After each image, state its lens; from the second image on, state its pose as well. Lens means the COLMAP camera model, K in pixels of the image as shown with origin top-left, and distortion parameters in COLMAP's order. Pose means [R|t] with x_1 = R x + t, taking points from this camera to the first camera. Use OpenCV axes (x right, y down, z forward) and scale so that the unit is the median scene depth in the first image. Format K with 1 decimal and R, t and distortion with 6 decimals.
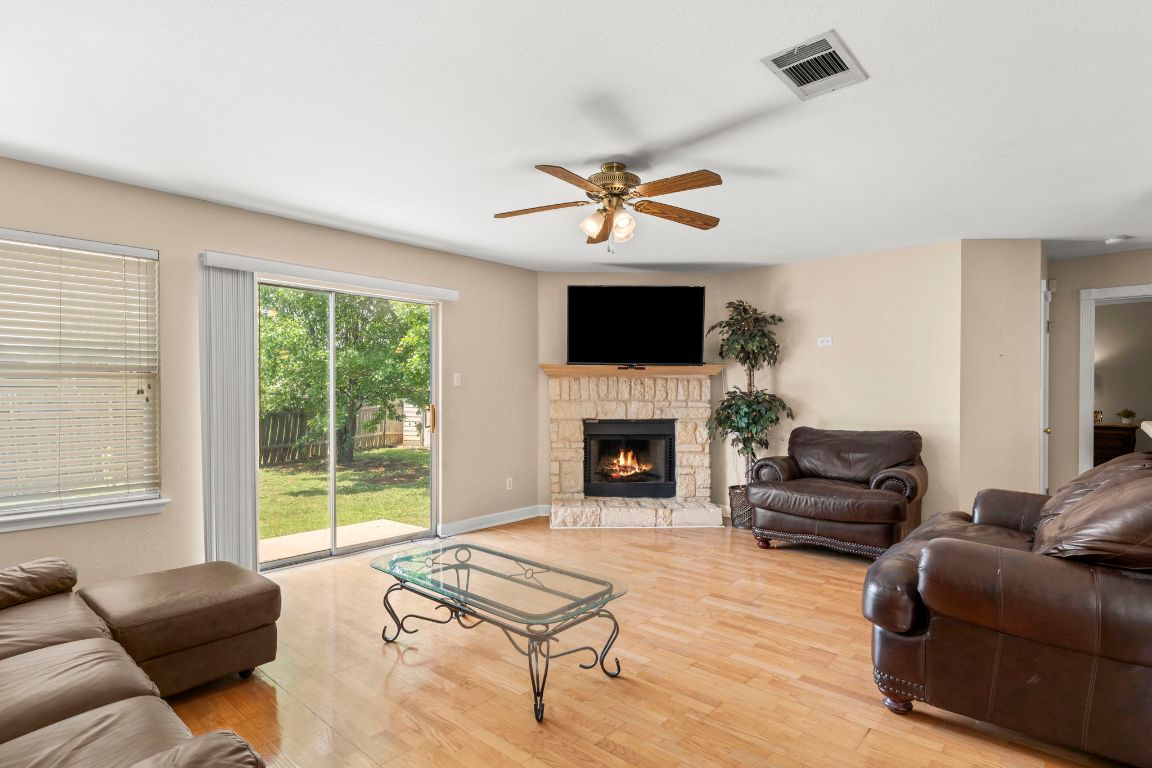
lens RADIAL K [[593.7, 0, 568.8], [0, 593.7, 398.3], [0, 0, 1]] dist [-0.000781, -0.000083]
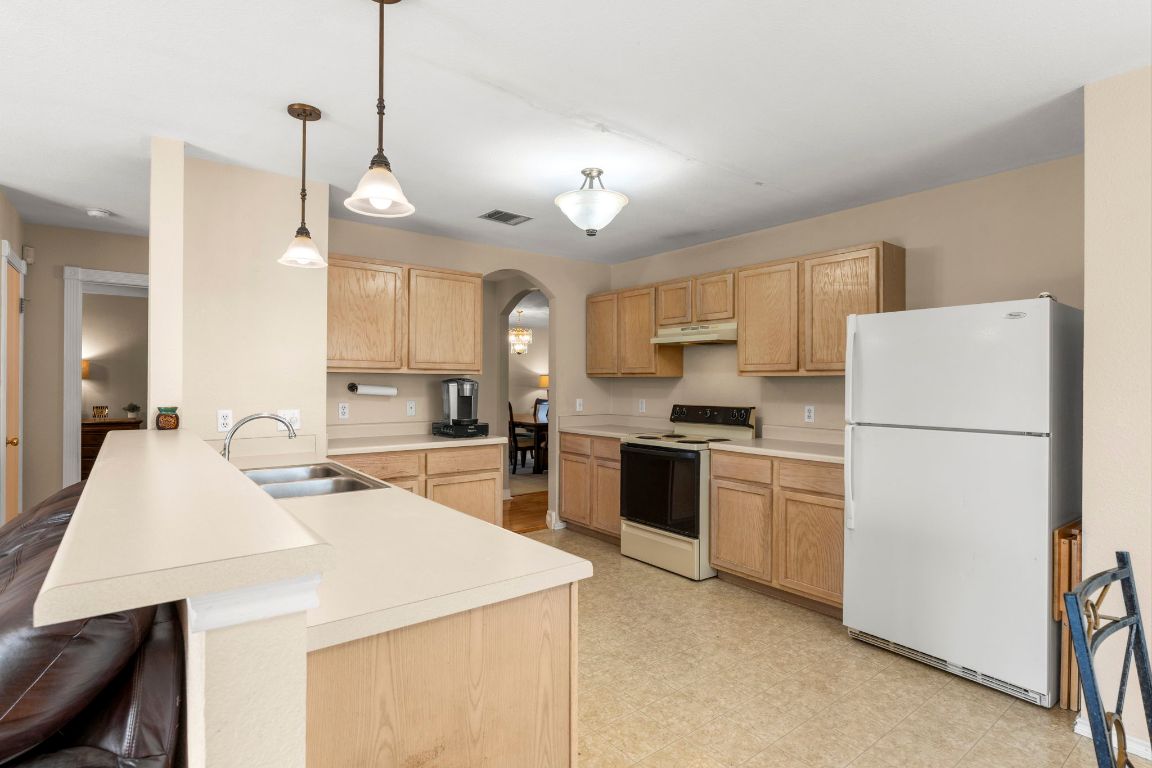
lens RADIAL K [[571.2, 0, 576.0], [0, 571.2, 384.0], [0, 0, 1]] dist [-0.002325, 0.000011]
pose [[0.178535, 0.001458, 0.983933, 0.187119], [0.003718, 0.999991, -0.002156, -0.012224], [-0.983927, 0.004043, 0.178528, 0.139672]]
